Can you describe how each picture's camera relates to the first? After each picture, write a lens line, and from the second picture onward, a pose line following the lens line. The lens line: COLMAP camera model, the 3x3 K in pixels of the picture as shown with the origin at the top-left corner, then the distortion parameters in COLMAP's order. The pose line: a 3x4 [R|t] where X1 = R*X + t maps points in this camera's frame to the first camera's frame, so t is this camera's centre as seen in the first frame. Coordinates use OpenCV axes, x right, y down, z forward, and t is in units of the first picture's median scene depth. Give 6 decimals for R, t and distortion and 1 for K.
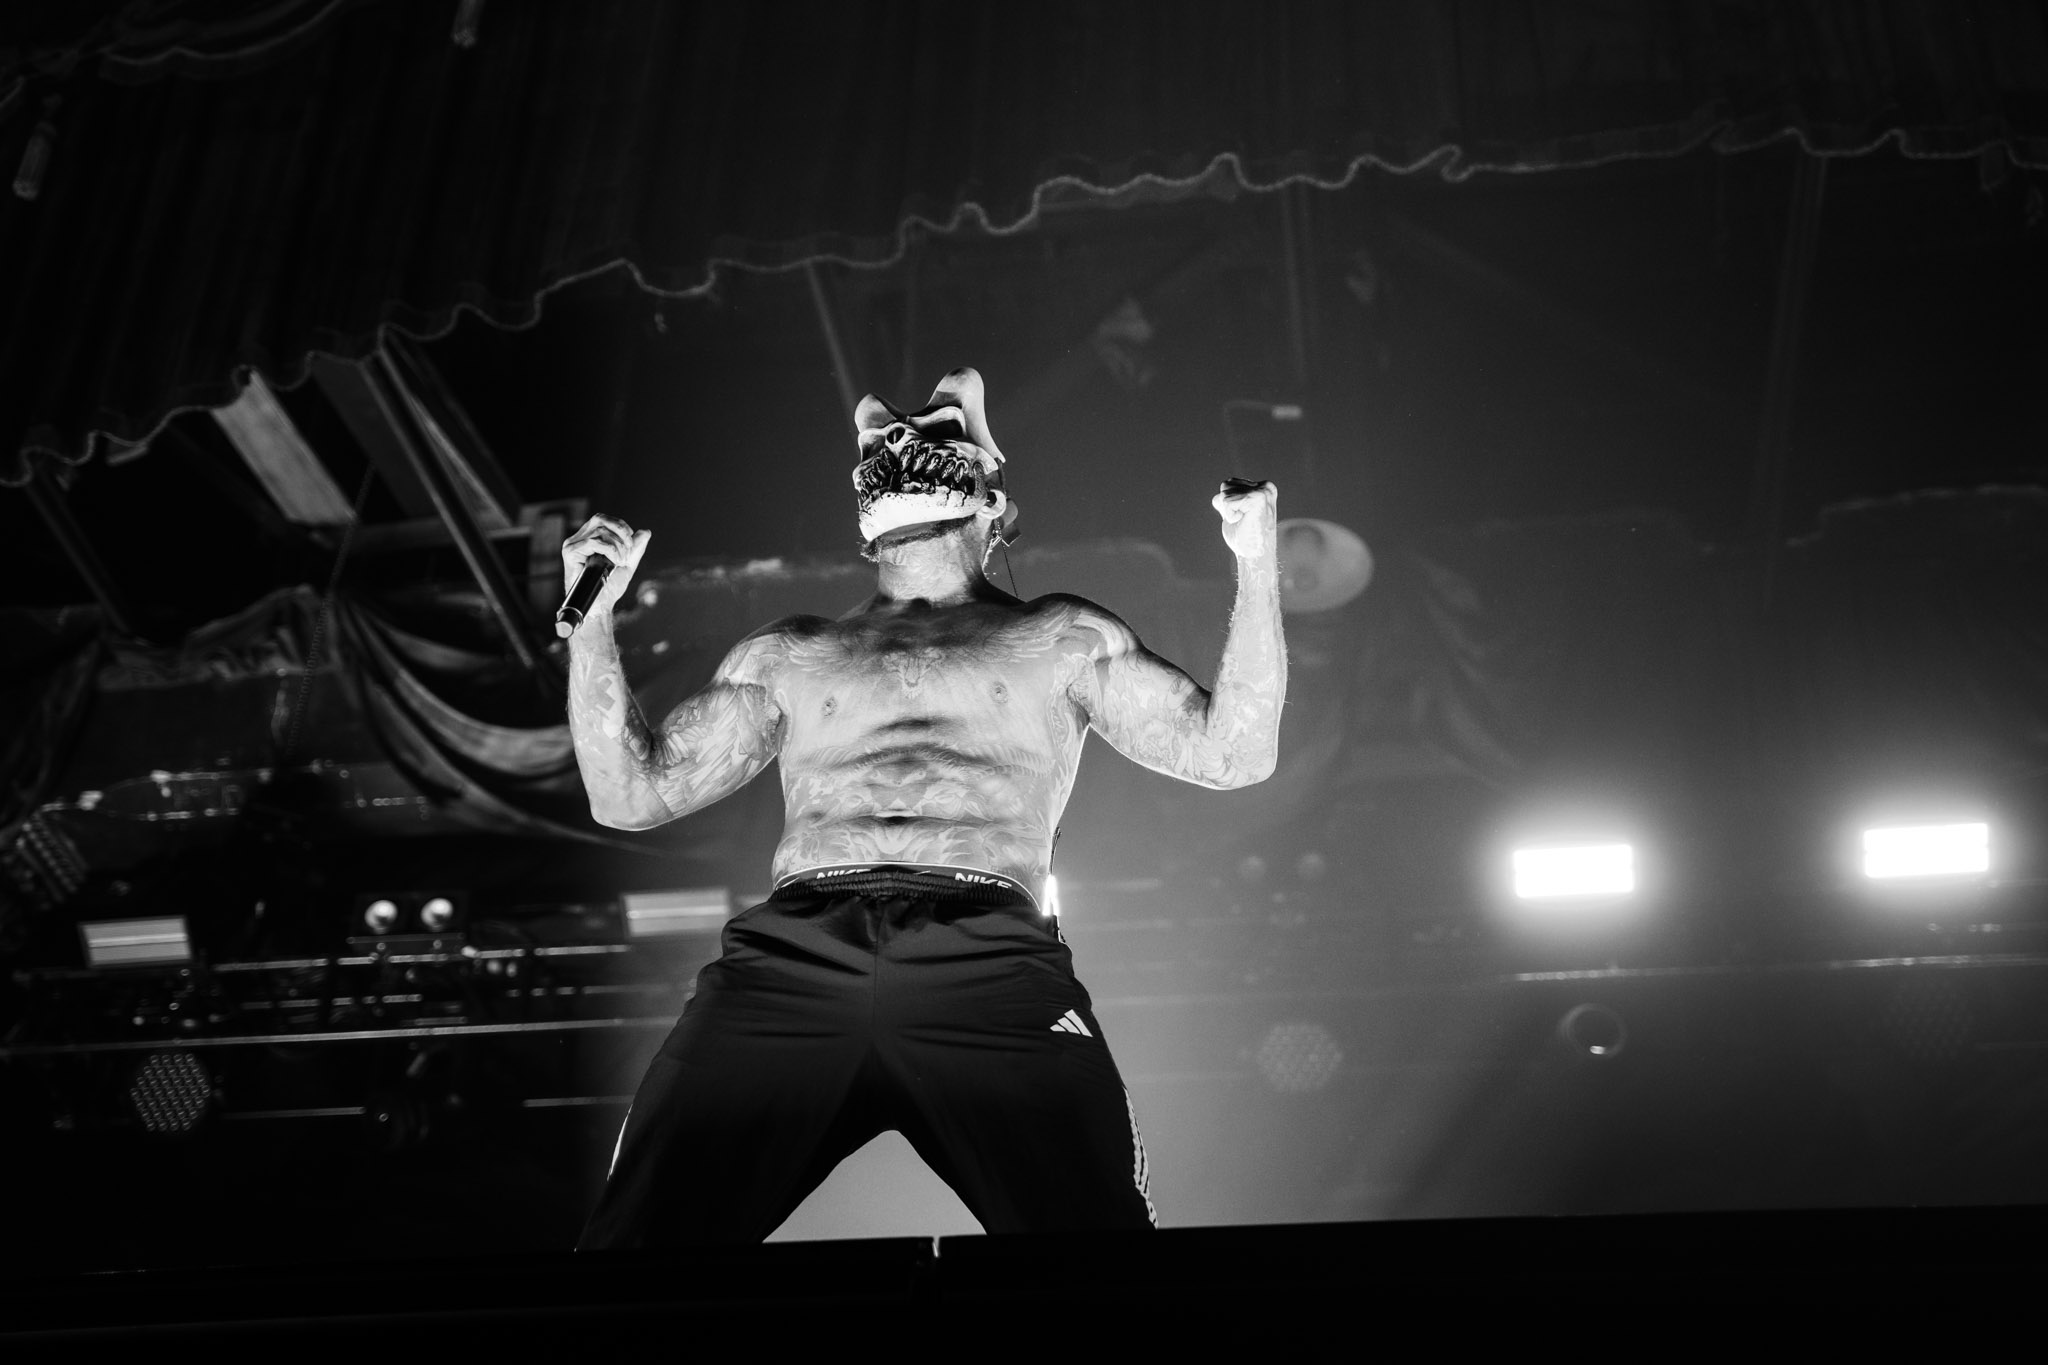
lens RADIAL K [[3080.9, 0, 1009.8], [0, 3080.9, 673.3], [0, 0, 1]] dist [0.140483, 0.000000]
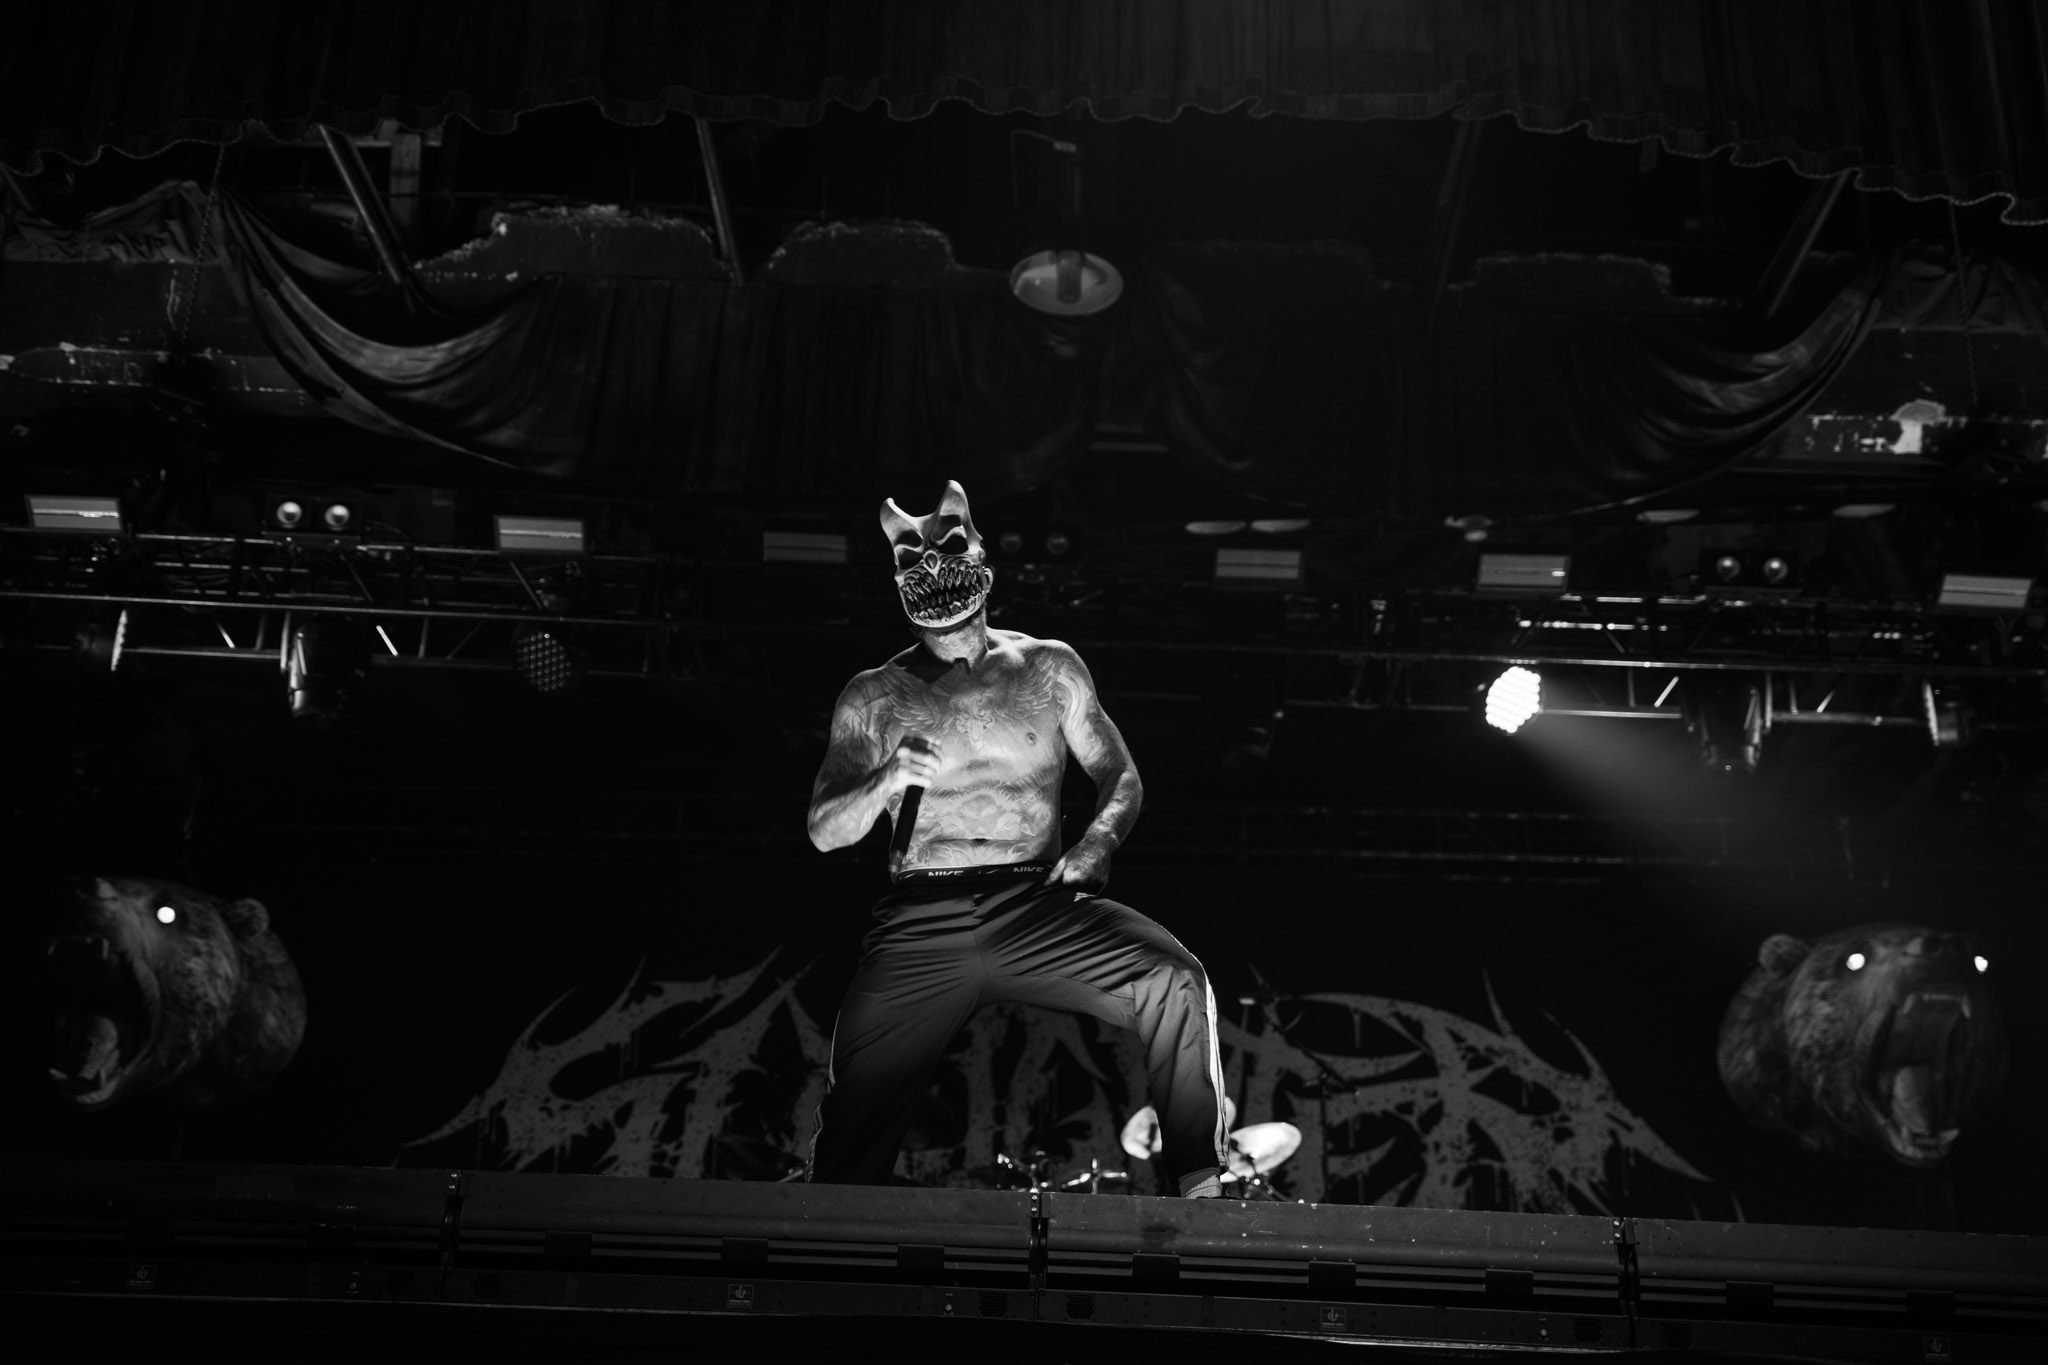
lens RADIAL K [[2981.1, 0, 1024.9], [0, 2981.1, 709.3], [0, 0, 1]] dist [0.135338, 0.000000]
pose [[0.986919, 0.065187, 0.147452, -0.078406], [-0.097478, 0.969770, 0.223706, -0.123137], [-0.128412, -0.235153, 0.963438, -0.163668]]
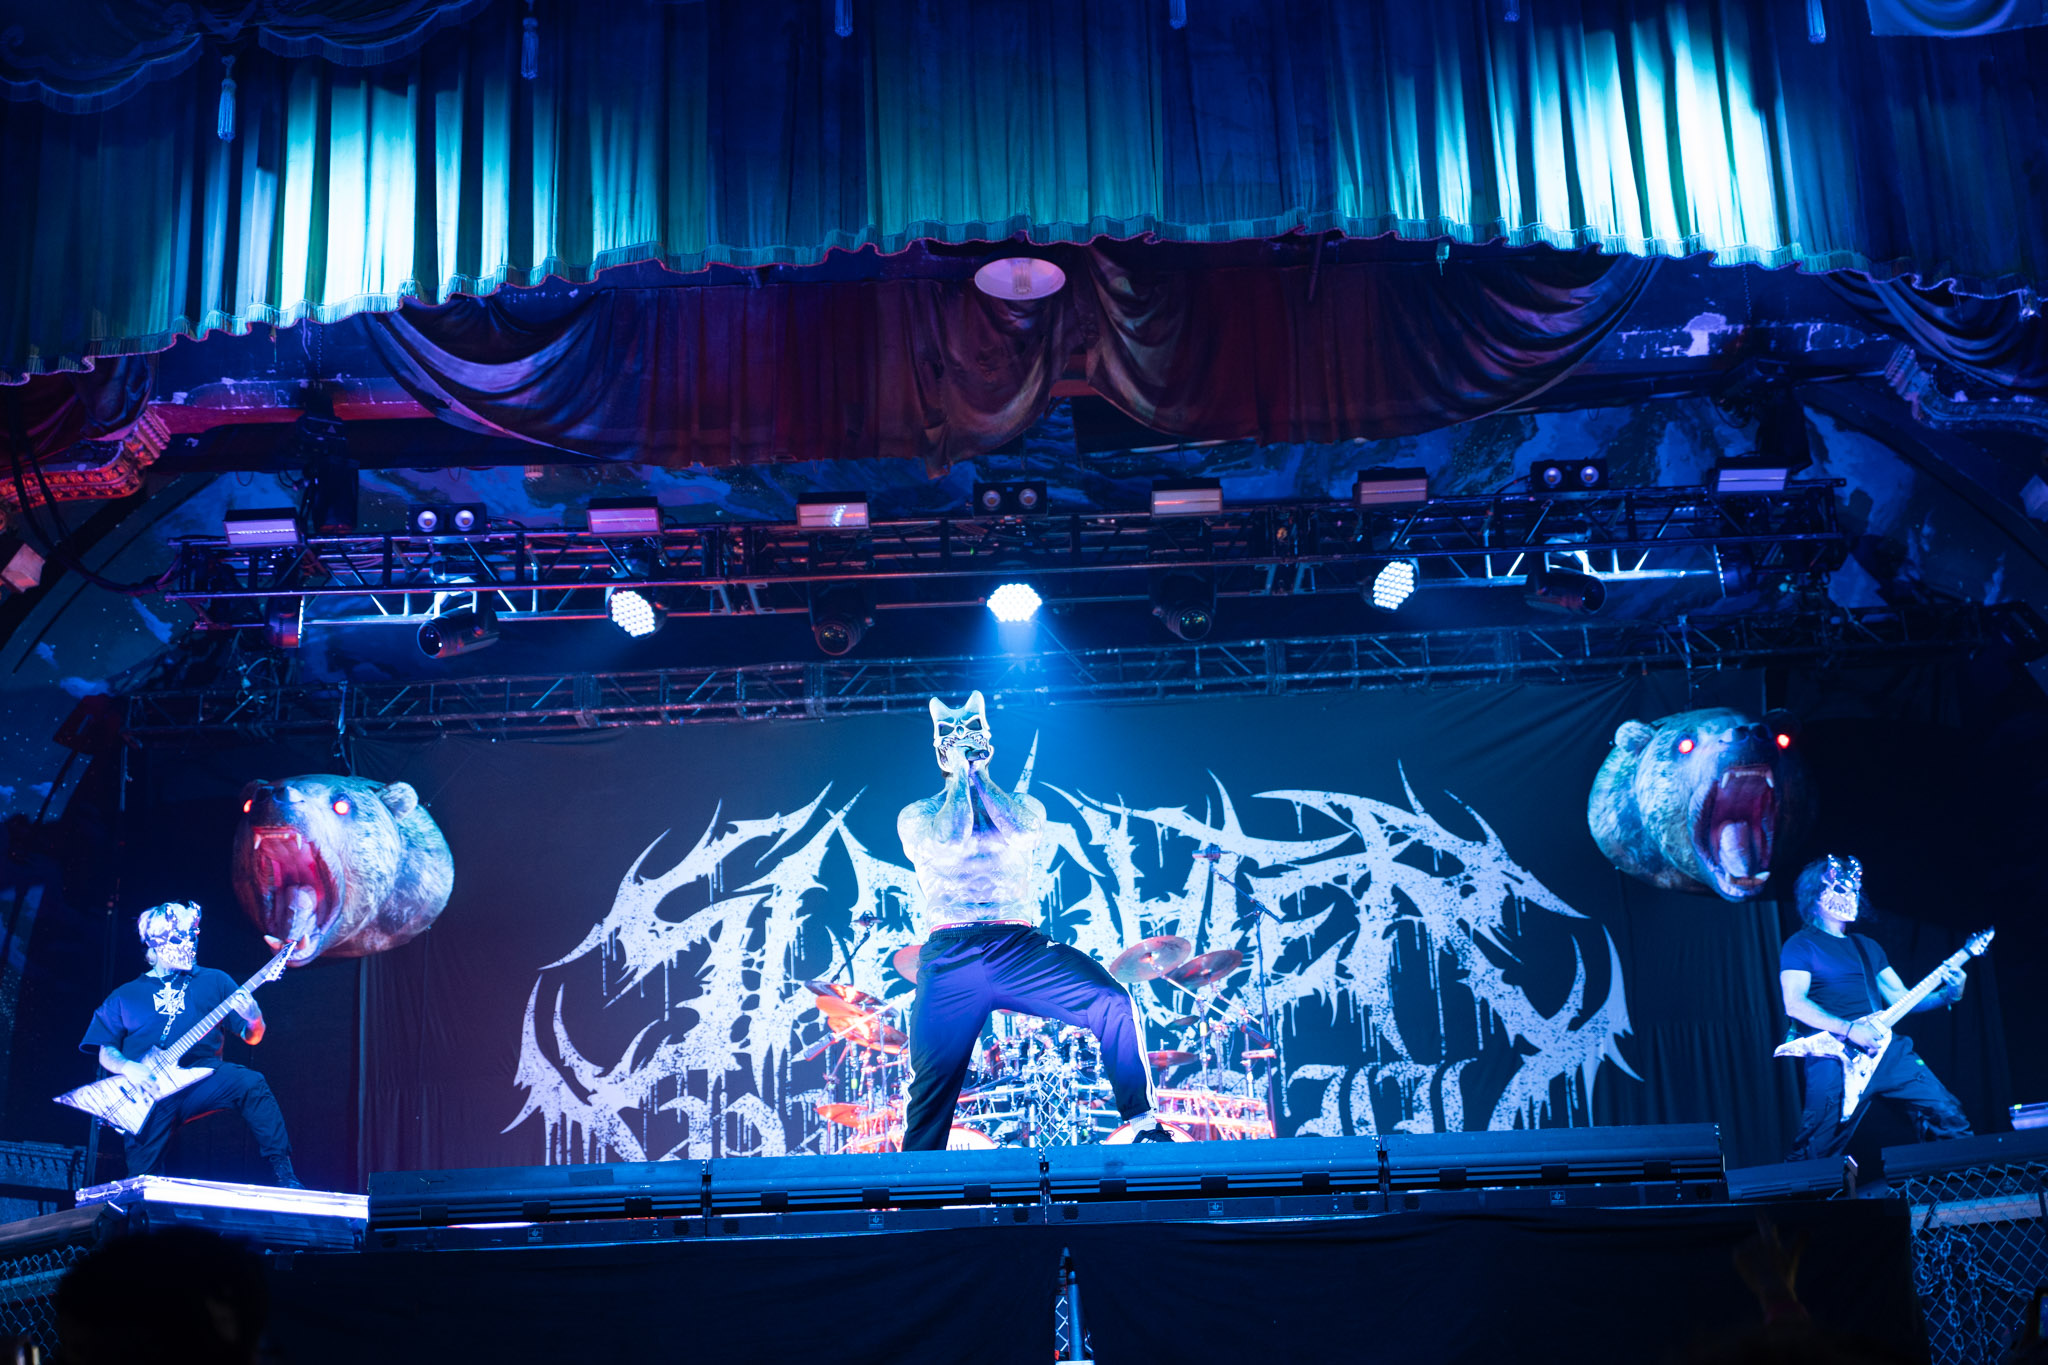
lens RADIAL K [[2981.1, 0, 1031.9], [0, 2981.1, 722.4], [0, 0, 1]] dist [0.135338, 0.000000]
pose [[0.988008, -0.029118, 0.151633, -0.120265], [-0.025309, 0.938233, 0.345077, -0.312444], [-0.152315, -0.344777, 0.926245, -0.413928]]
